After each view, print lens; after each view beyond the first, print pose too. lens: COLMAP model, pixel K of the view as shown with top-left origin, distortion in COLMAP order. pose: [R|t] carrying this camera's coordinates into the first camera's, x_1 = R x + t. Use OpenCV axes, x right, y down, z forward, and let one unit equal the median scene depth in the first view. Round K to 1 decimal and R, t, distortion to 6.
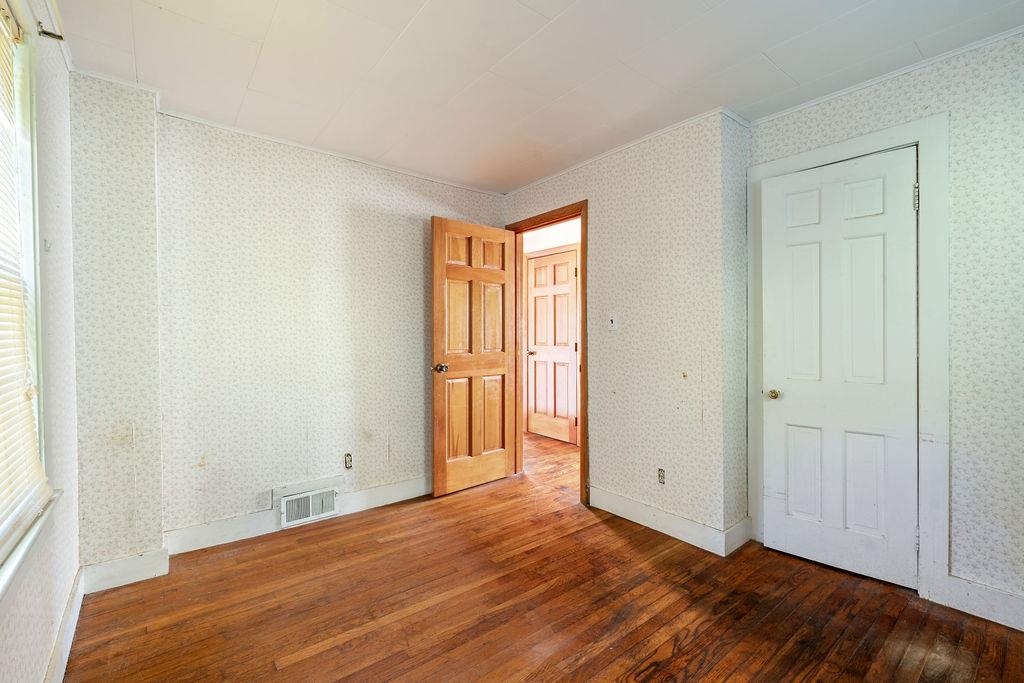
lens RADIAL K [[445.7, 0, 512.0], [0, 445.7, 338.1], [0, 0, 1]] dist [-0.010953, 0.000404]
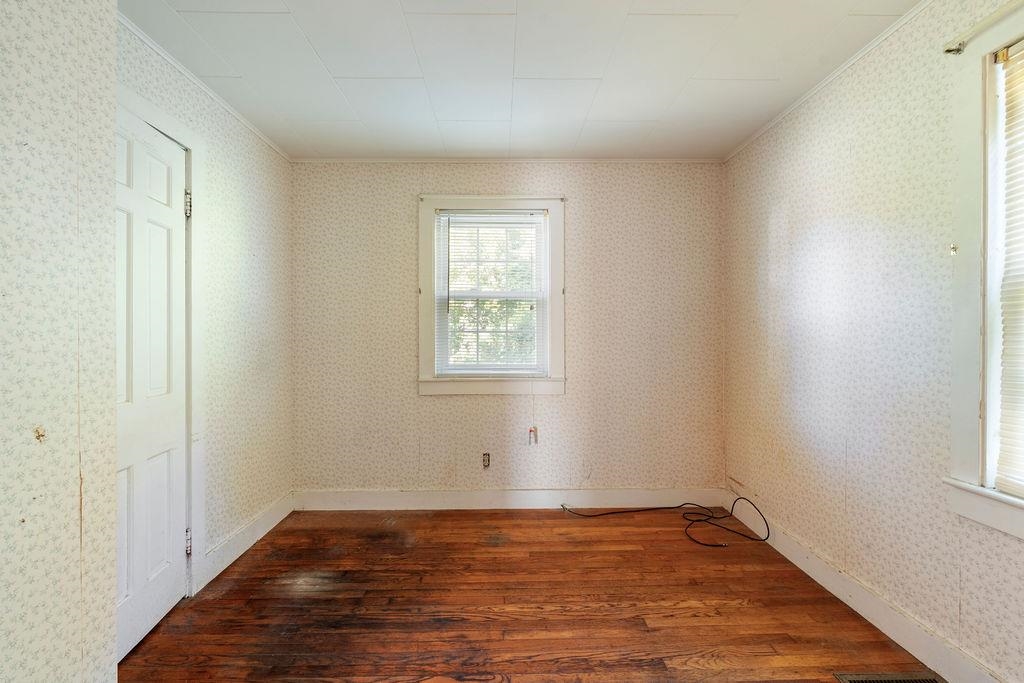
lens RADIAL K [[445.7, 0, 510.8], [0, 445.7, 340.3], [0, 0, 1]] dist [-0.010953, 0.000404]
pose [[-0.798860, 0.004471, 0.601500, -0.329027], [0.011108, 0.999912, 0.007320, -0.004938], [-0.601414, 0.012529, -0.798839, 1.606639]]
